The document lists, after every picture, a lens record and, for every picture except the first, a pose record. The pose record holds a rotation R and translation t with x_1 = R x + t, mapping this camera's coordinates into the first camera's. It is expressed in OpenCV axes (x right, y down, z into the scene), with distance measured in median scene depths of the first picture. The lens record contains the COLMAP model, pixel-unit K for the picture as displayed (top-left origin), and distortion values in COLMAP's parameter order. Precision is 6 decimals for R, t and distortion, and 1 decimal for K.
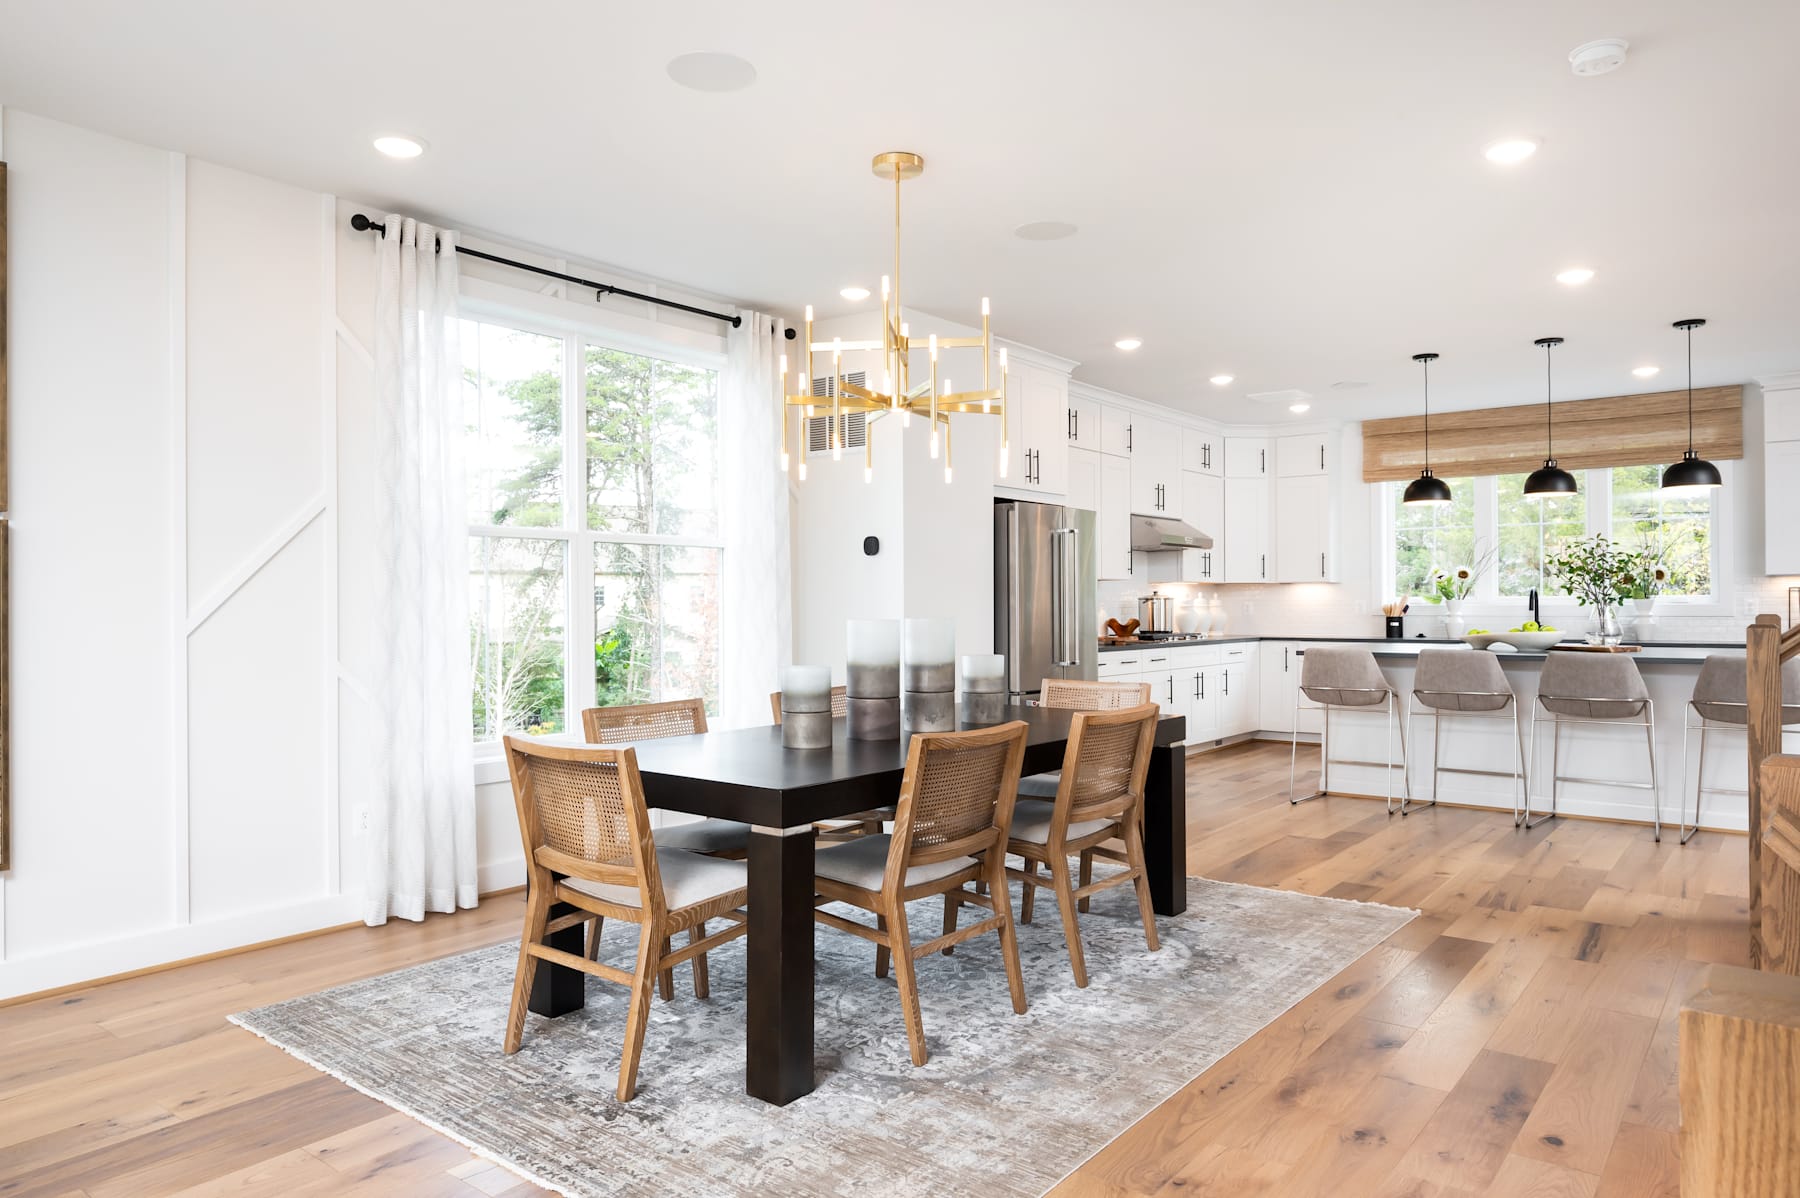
lens RADIAL K [[1161.5, 0, 897.0], [0, 1161.5, 598.6], [0, 0, 1]] dist [-0.005157, 0.001575]
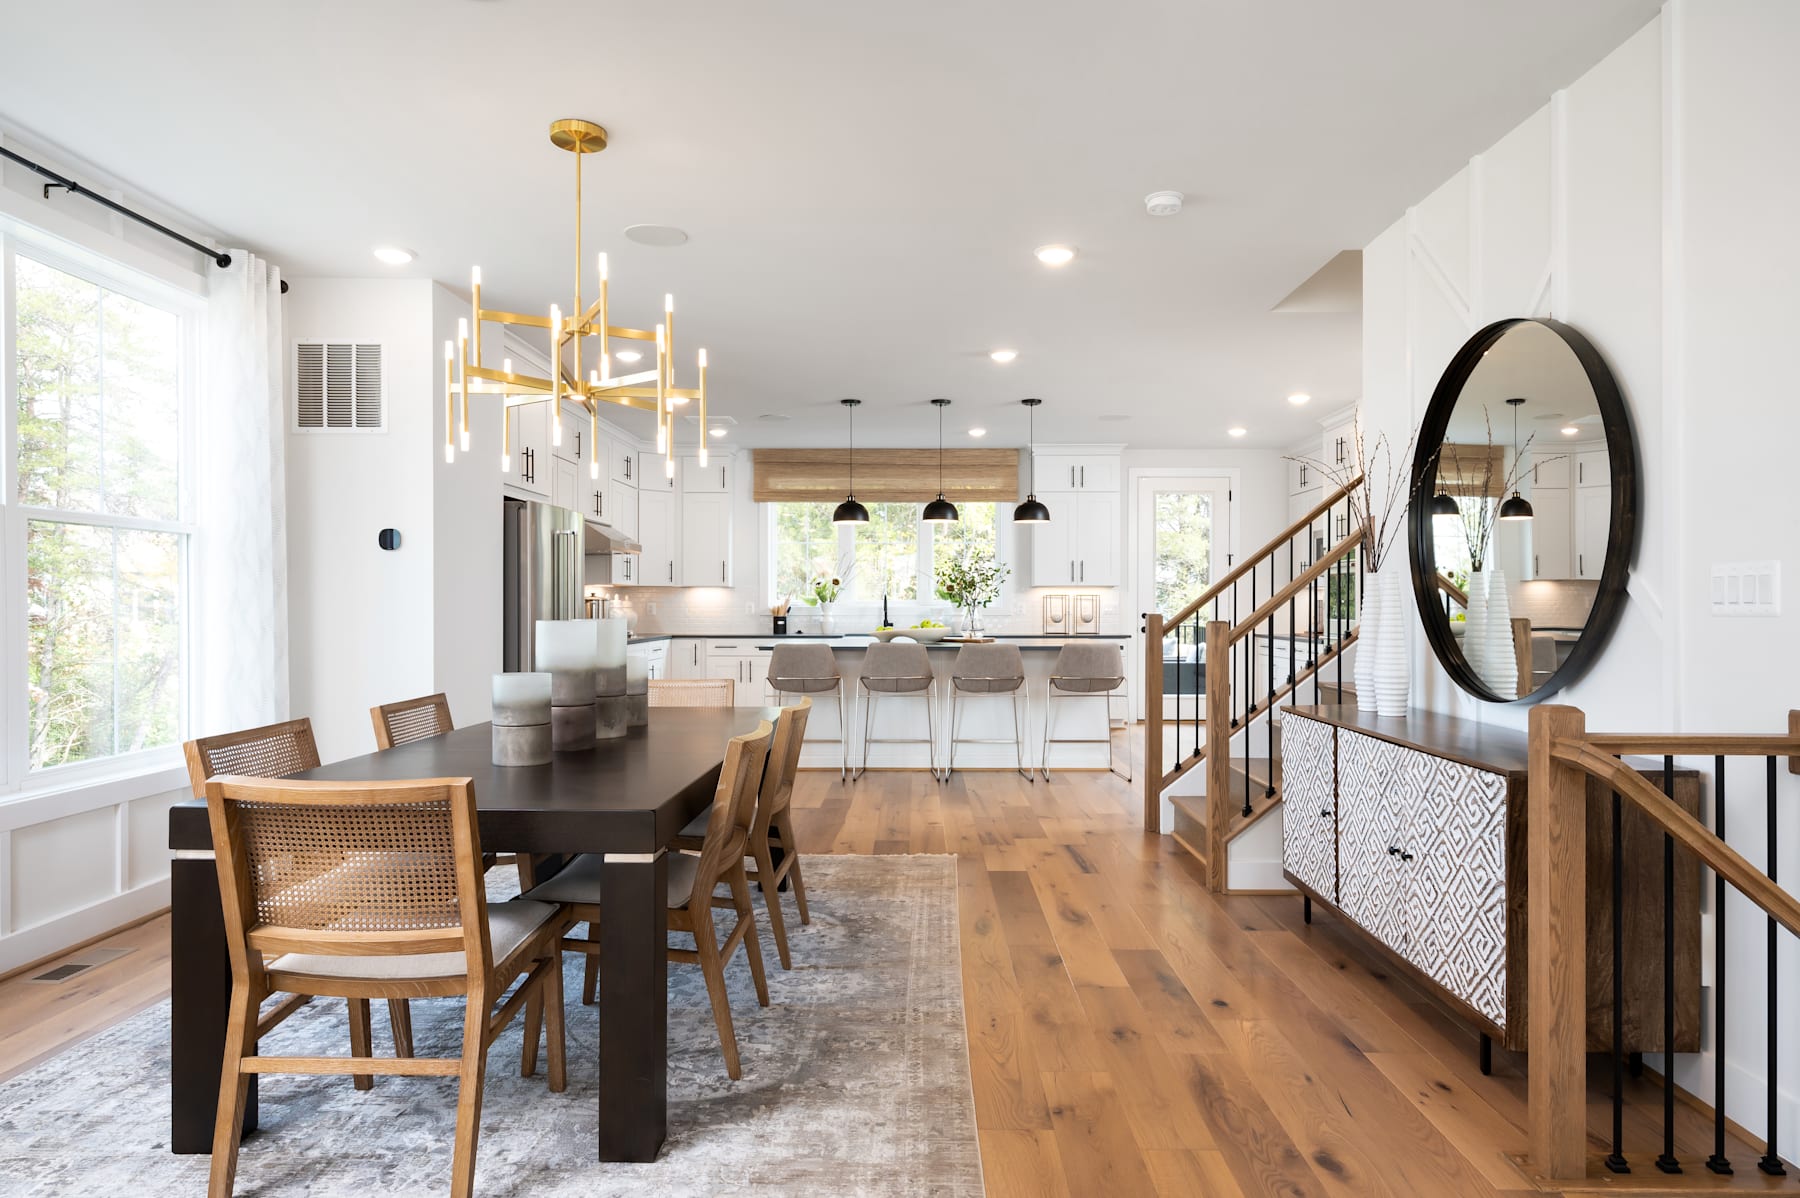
lens RADIAL K [[1053.7, 0, 902.7], [0, 1053.7, 611.6], [0, 0, 1]] dist [-0.001678, -0.002386]
pose [[0.792284, -0.000050, 0.610153, -0.173005], [-0.006465, 0.999943, 0.008476, 0.000837], [-0.610118, -0.010660, 0.792239, 0.092711]]
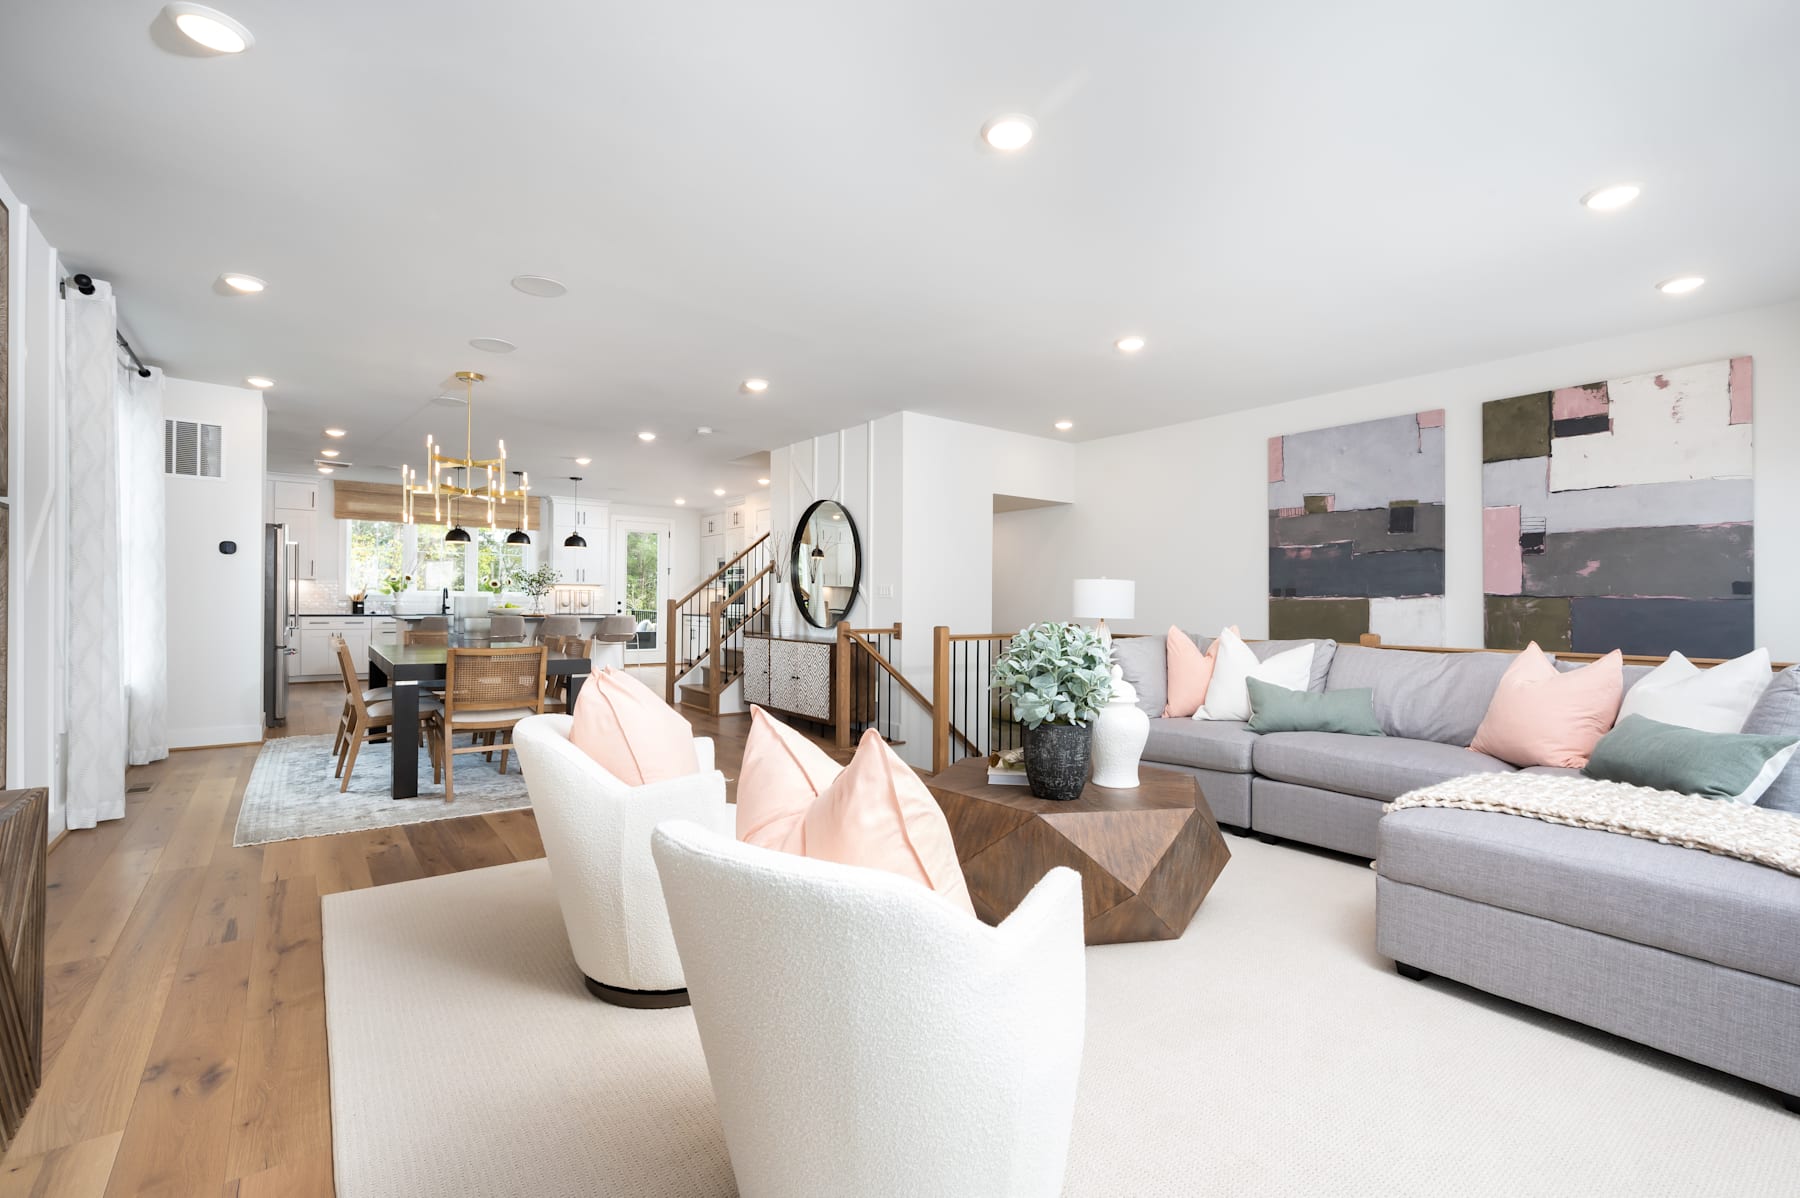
lens RADIAL K [[803.2, 0, 912.7], [0, 803.2, 606.3], [0, 0, 1]] dist [-0.000195, -0.001239]
pose [[0.236371, 0.002499, 0.971660, -0.672179], [-0.015701, 0.999876, 0.001248, 0.011588], [-0.971536, -0.015551, 0.236381, -0.061768]]
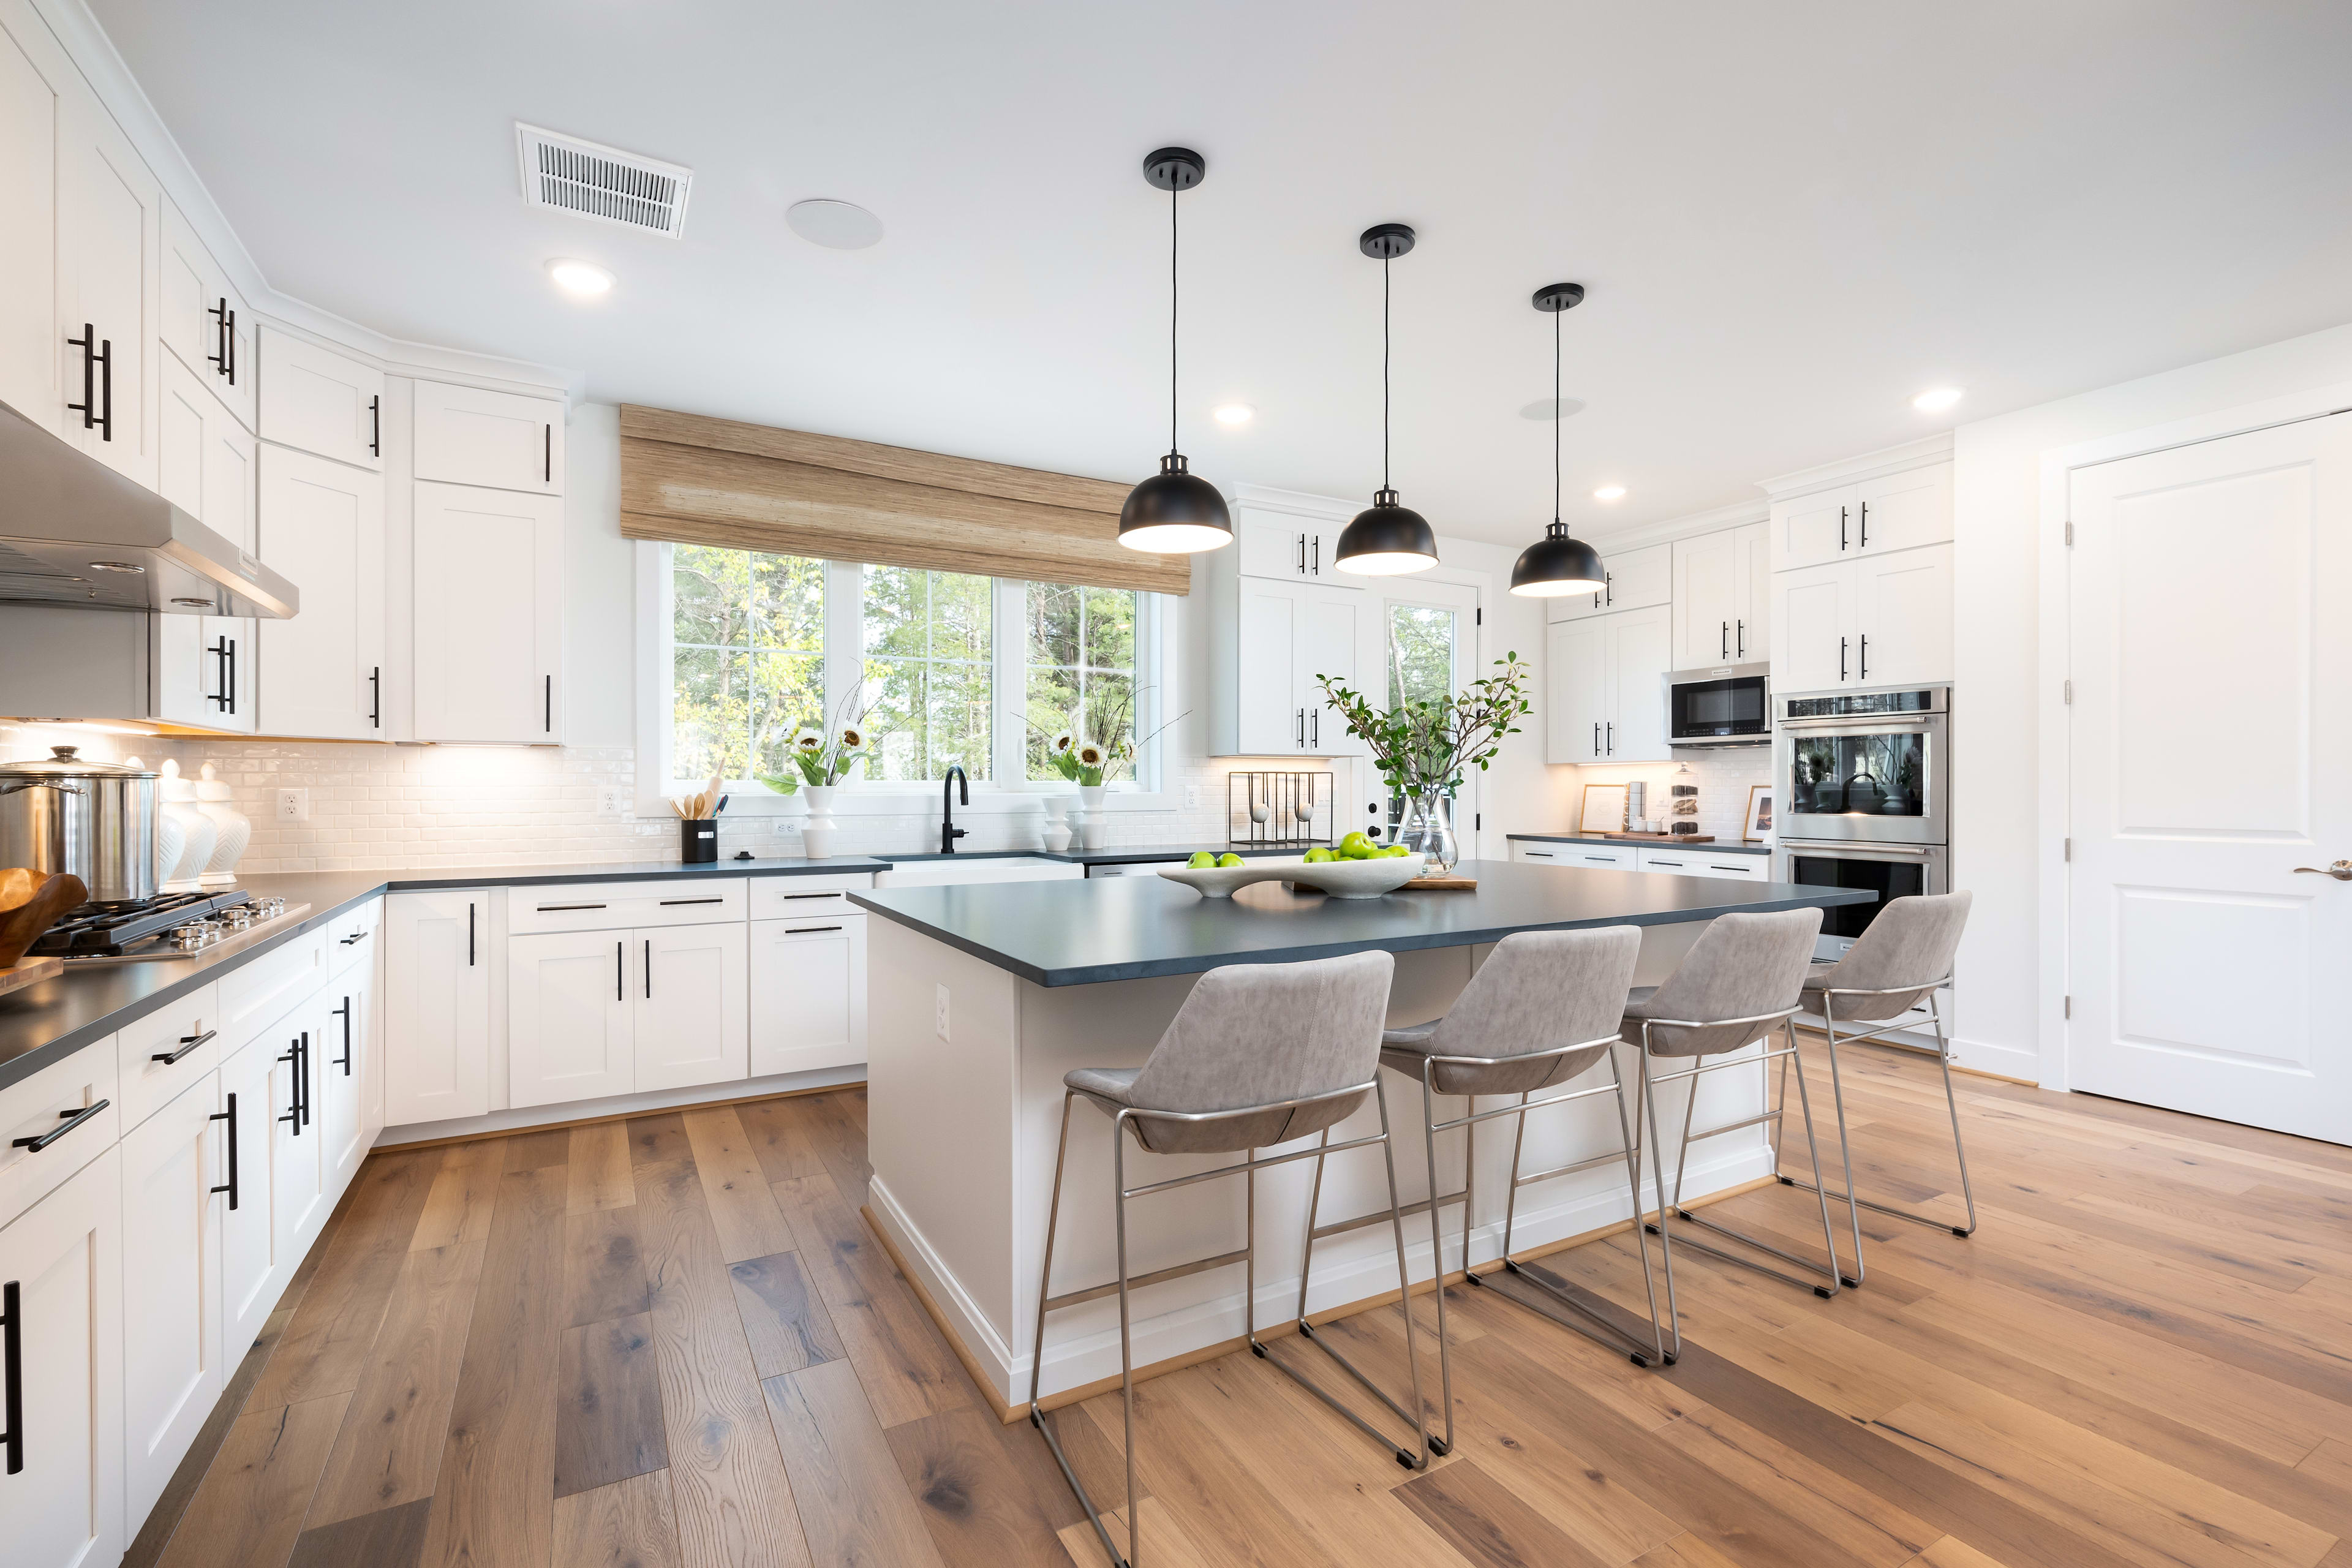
lens RADIAL K [[1049.5, 0, 1180.4], [0, 1049.5, 794.3], [0, 0, 1]] dist [-0.000195, -0.001239]
pose [[0.375682, -0.001952, 0.926747, 0.127150], [-0.004856, 0.999980, 0.004074, 0.002787], [-0.926736, -0.006031, 0.375665, 0.862960]]
